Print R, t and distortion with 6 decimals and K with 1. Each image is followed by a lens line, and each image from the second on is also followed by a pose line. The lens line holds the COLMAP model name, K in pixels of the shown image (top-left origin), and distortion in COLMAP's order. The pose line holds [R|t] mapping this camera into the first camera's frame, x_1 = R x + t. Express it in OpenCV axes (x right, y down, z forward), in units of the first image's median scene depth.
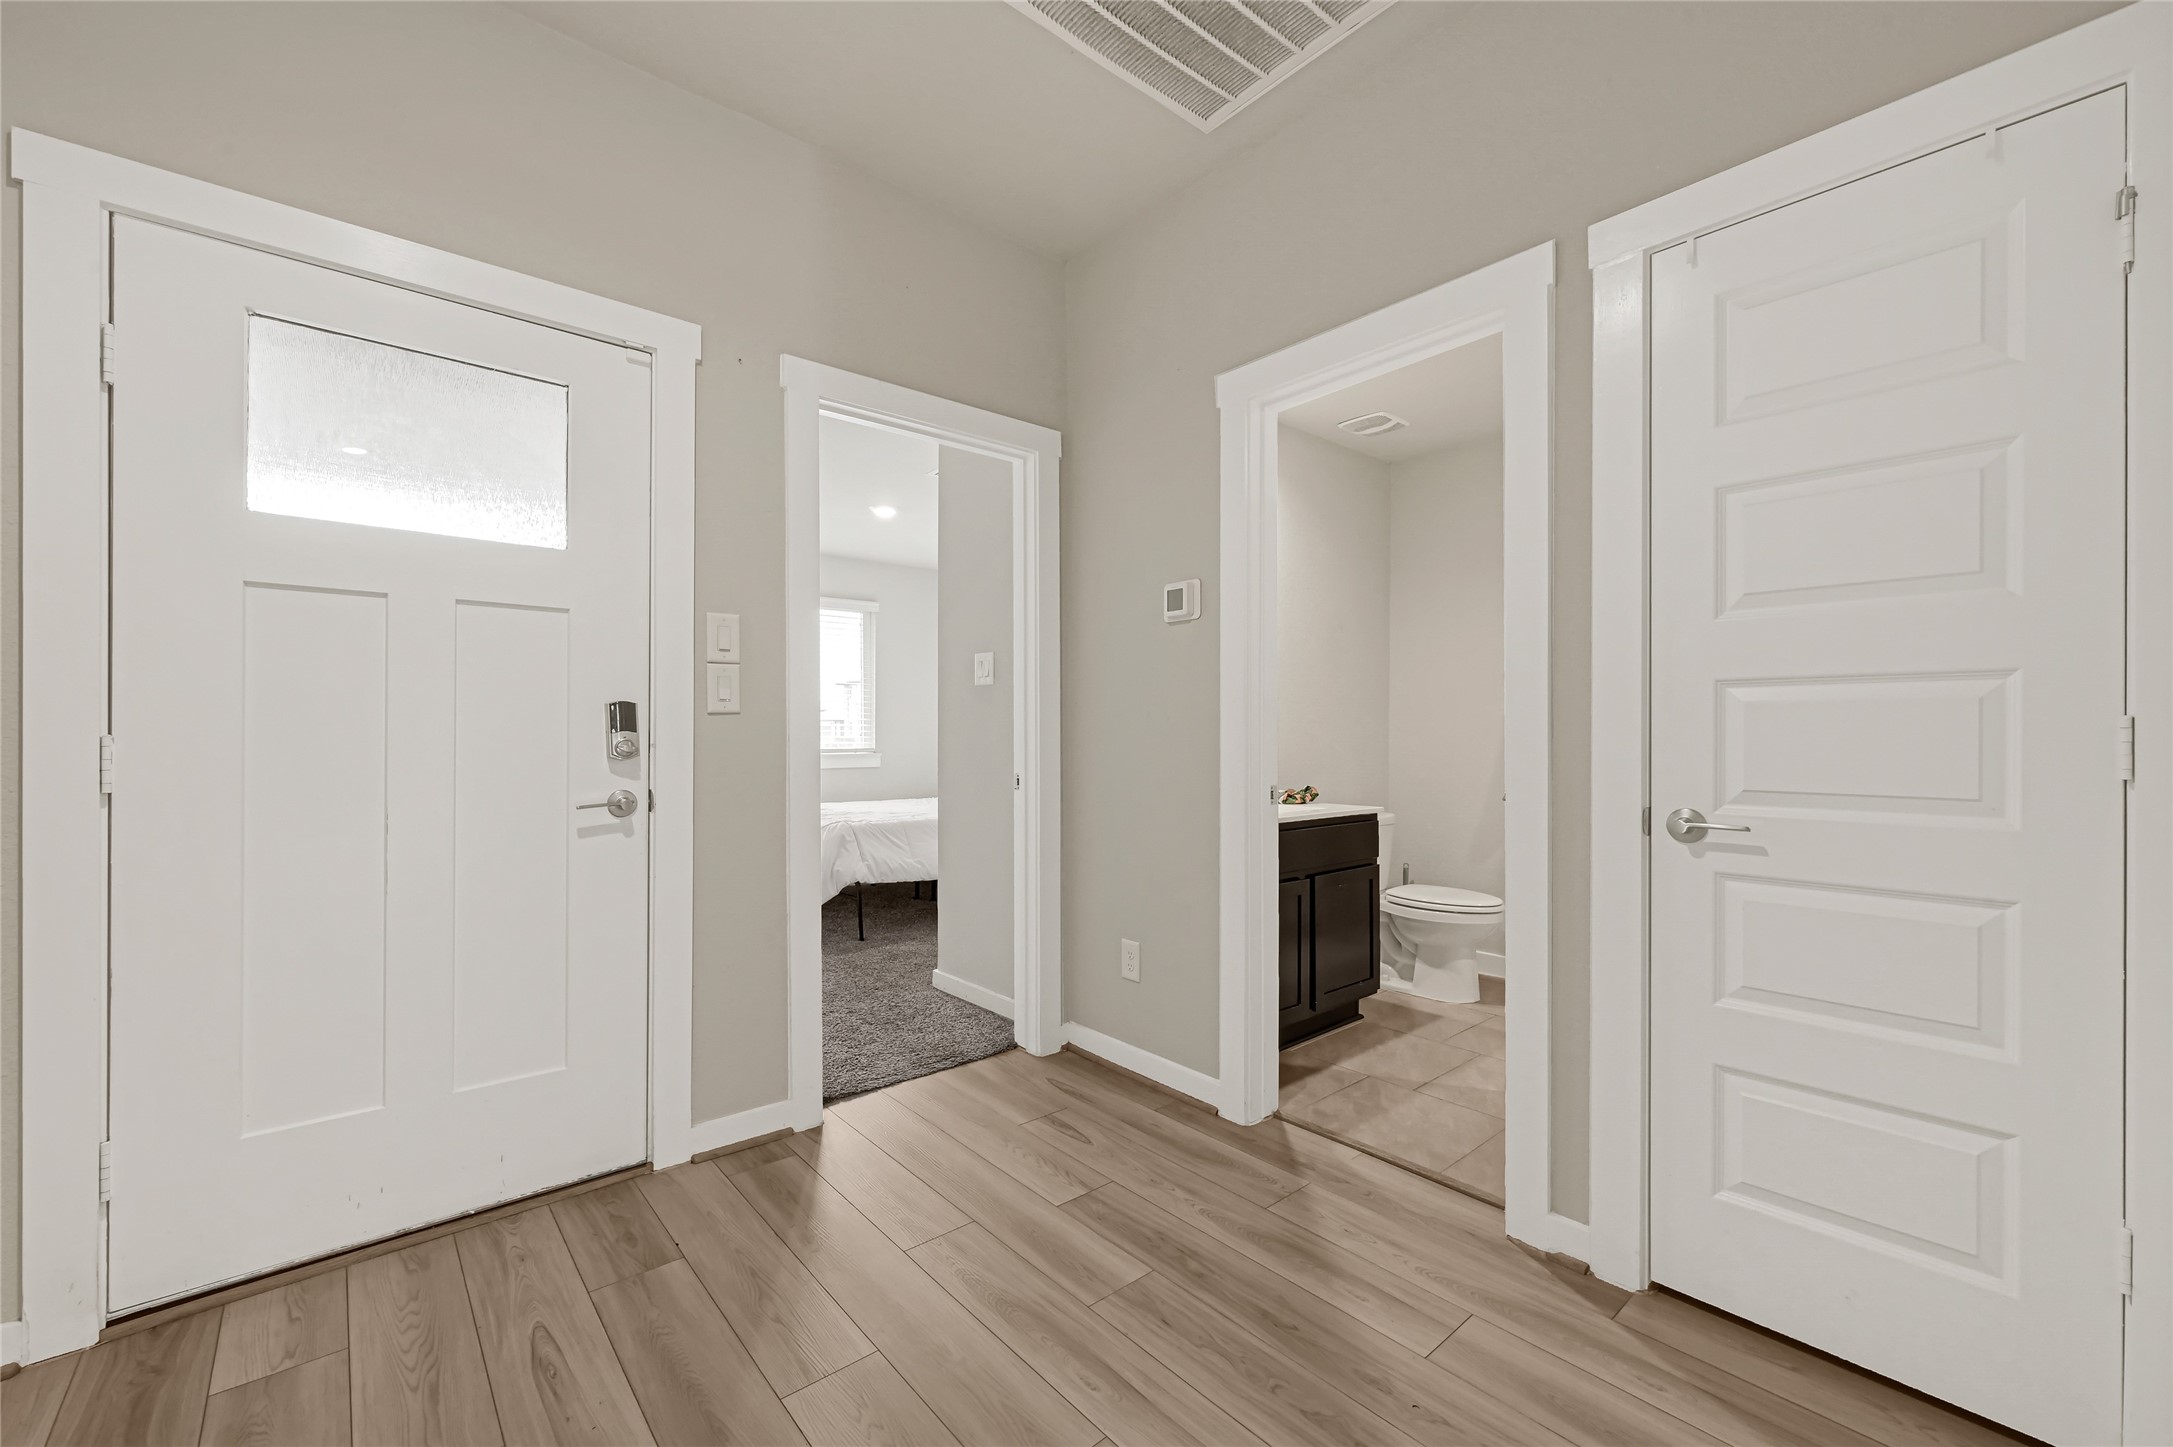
lens RADIAL K [[892.6, 0, 1103.4], [0, 892.6, 735.8], [0, 0, 1]] dist [0.003965, -0.000172]
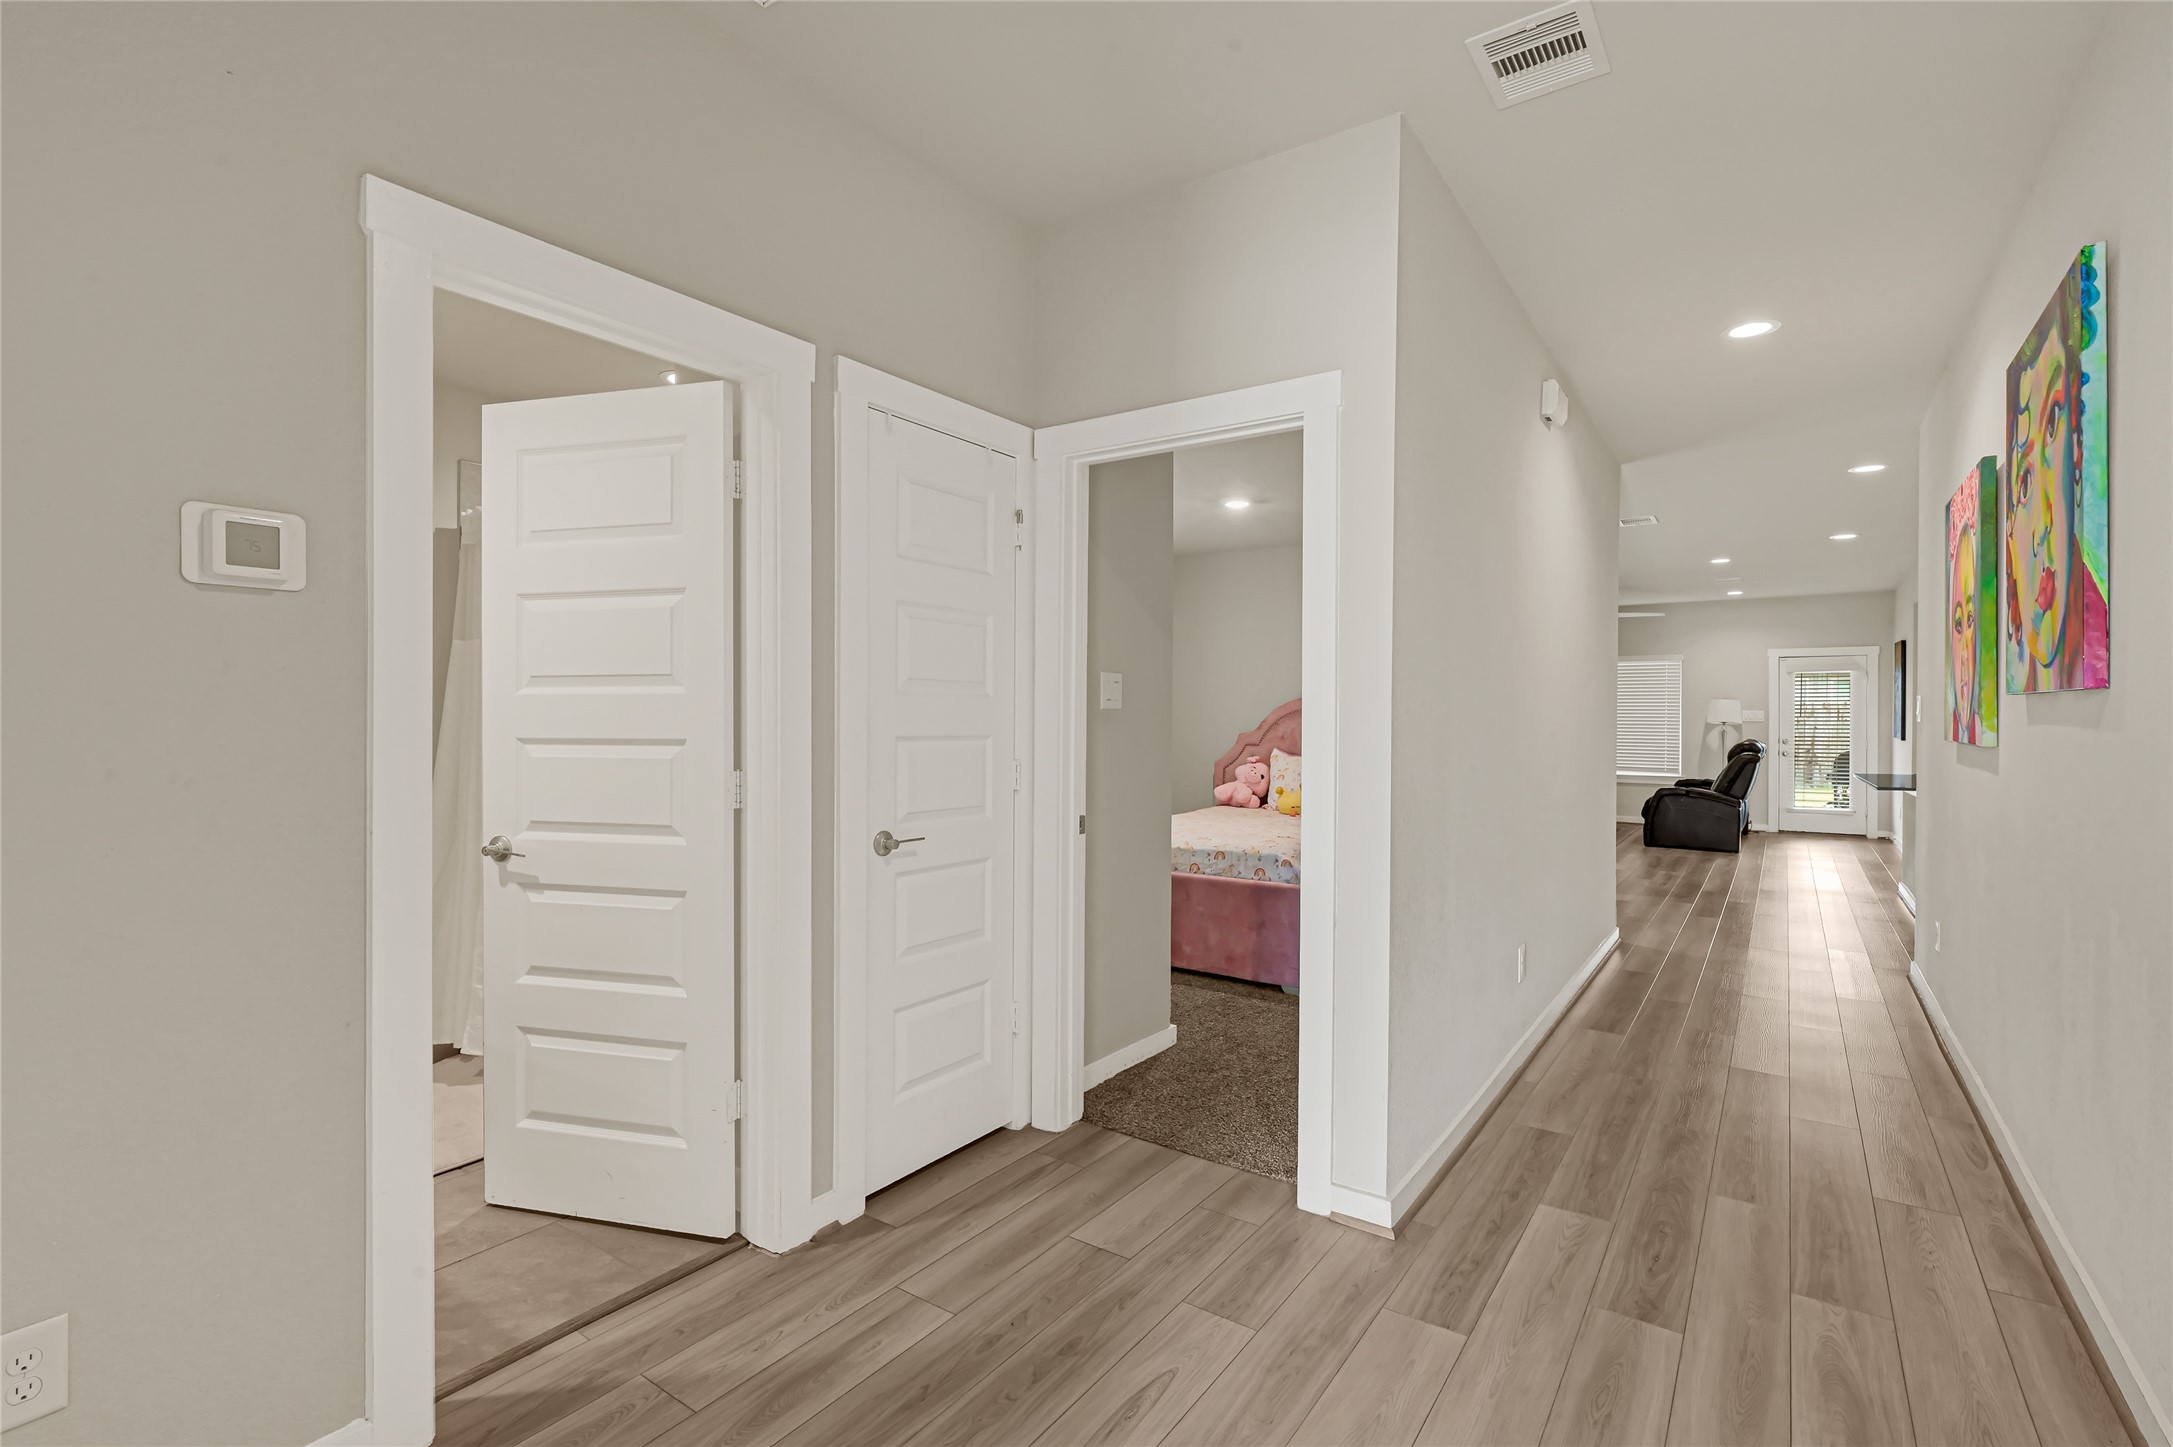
lens RADIAL K [[1004.2, 0, 1079.5], [0, 1004.2, 721.3], [0, 0, 1]] dist [-0.000562, 0.000444]
pose [[-0.236222, -0.003076, 0.971694, -0.742202], [-0.000884, 0.999995, 0.002951, -0.073250], [-0.971699, -0.000162, -0.236224, 0.882901]]
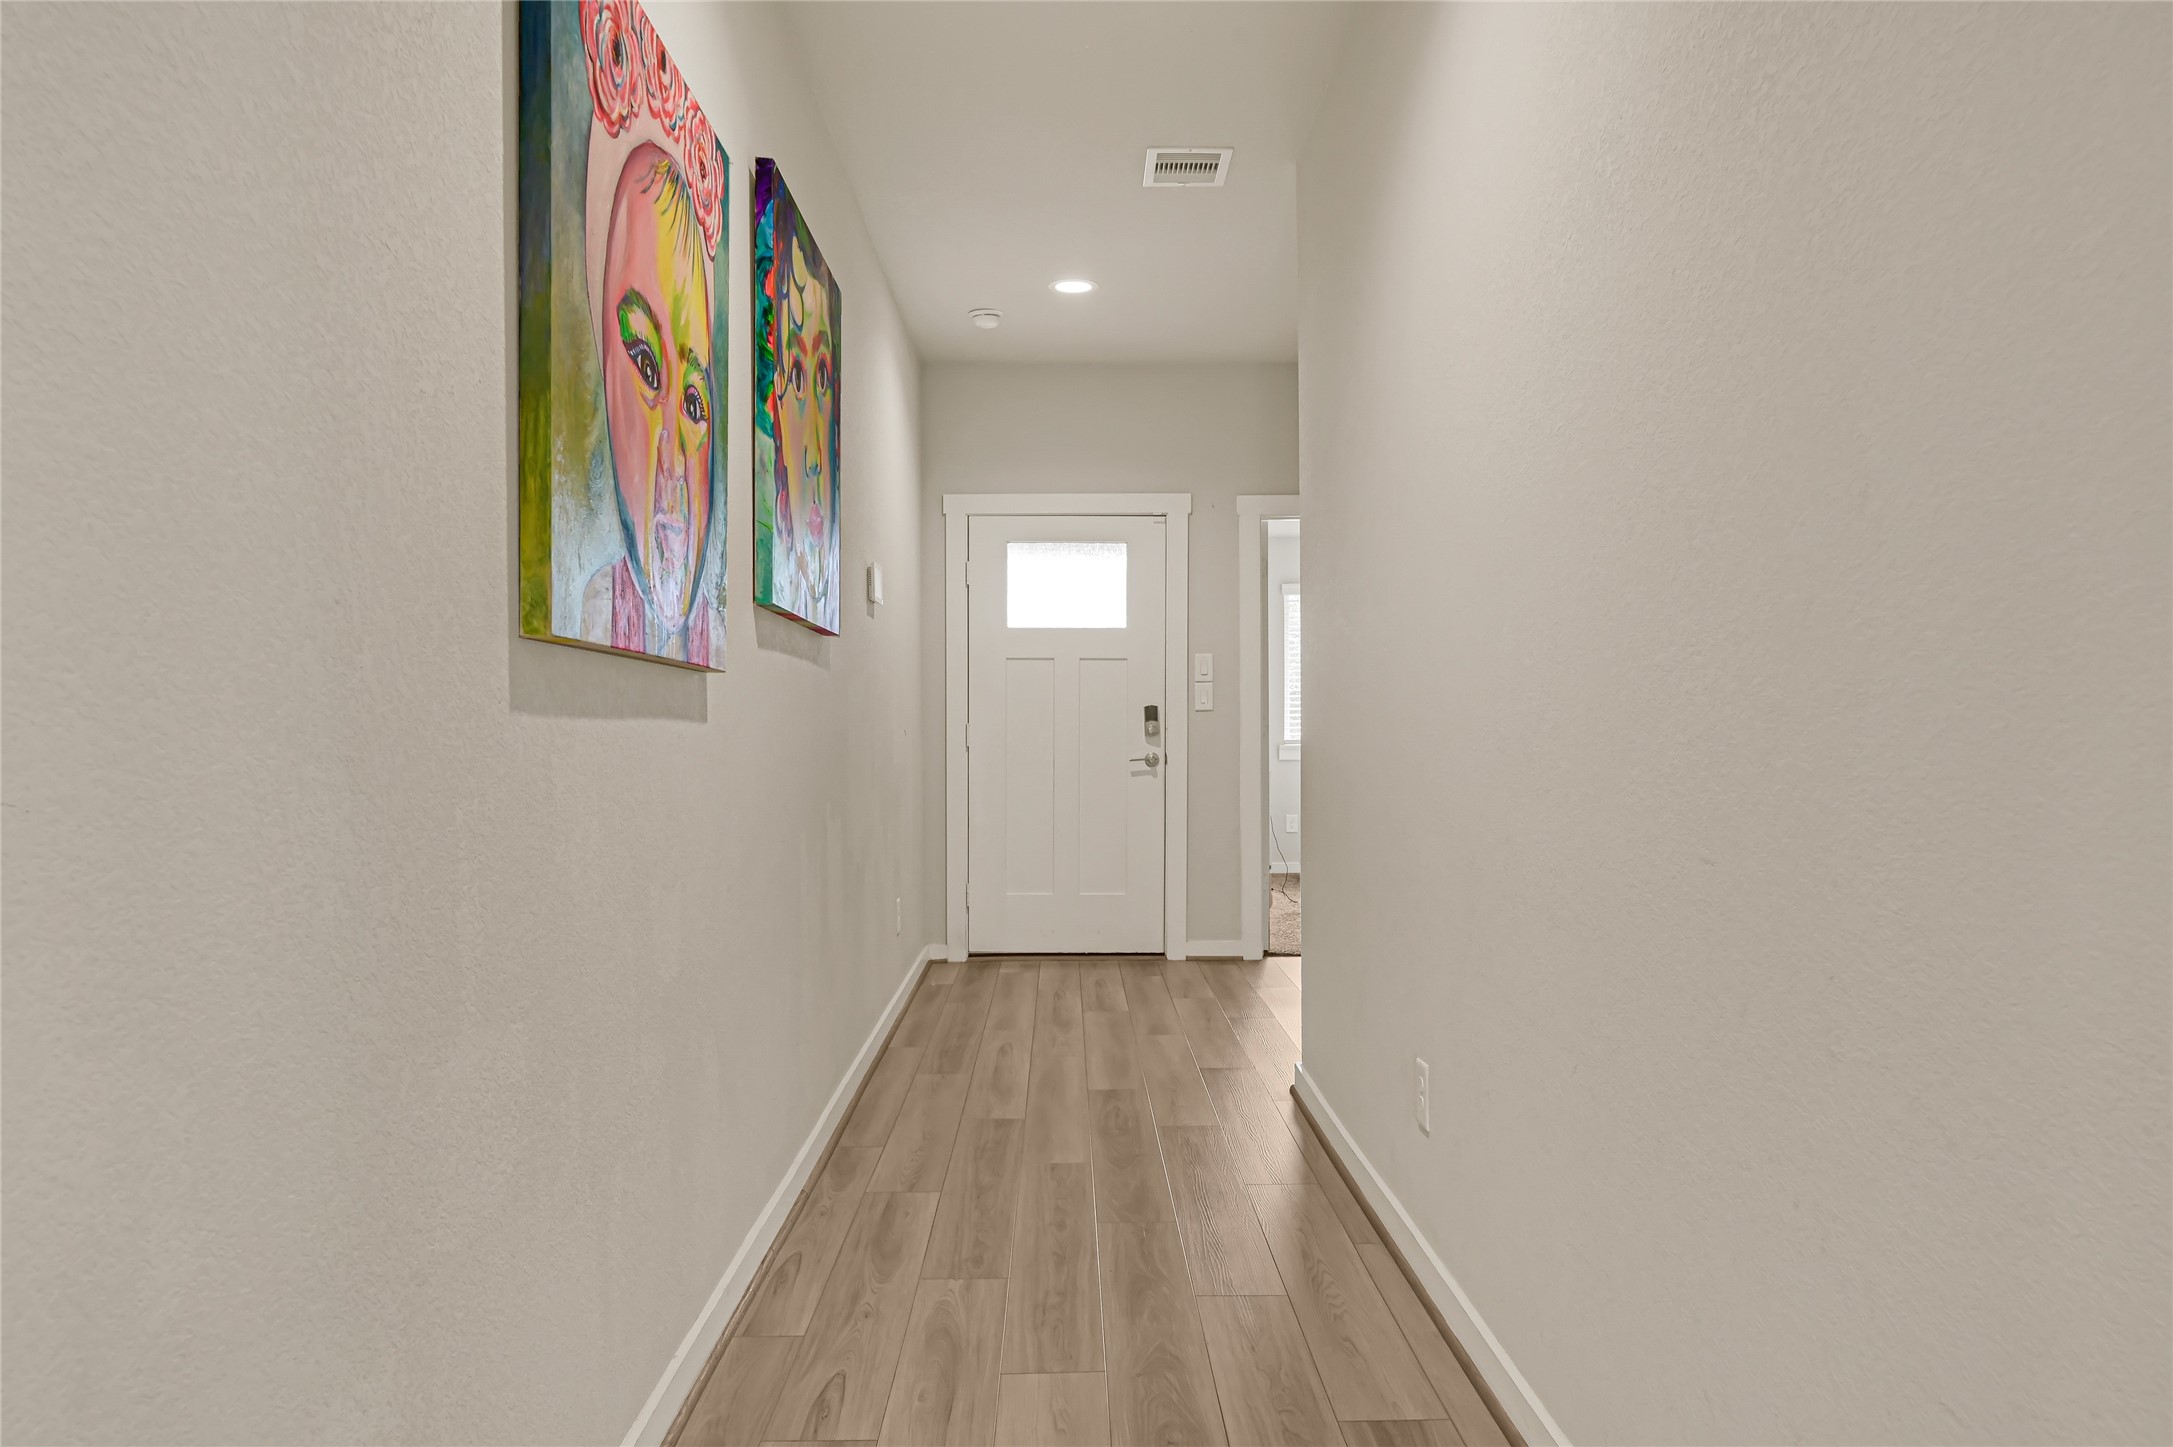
lens RADIAL K [[1004.2, 0, 1087.5], [0, 1004.2, 725.9], [0, 0, 1]] dist [-0.000562, 0.000444]
pose [[0.773793, 0.001574, -0.633437, 0.749988], [0.002343, 0.999983, 0.005348, -0.007575], [0.633434, -0.005622, 0.773776, -0.776377]]
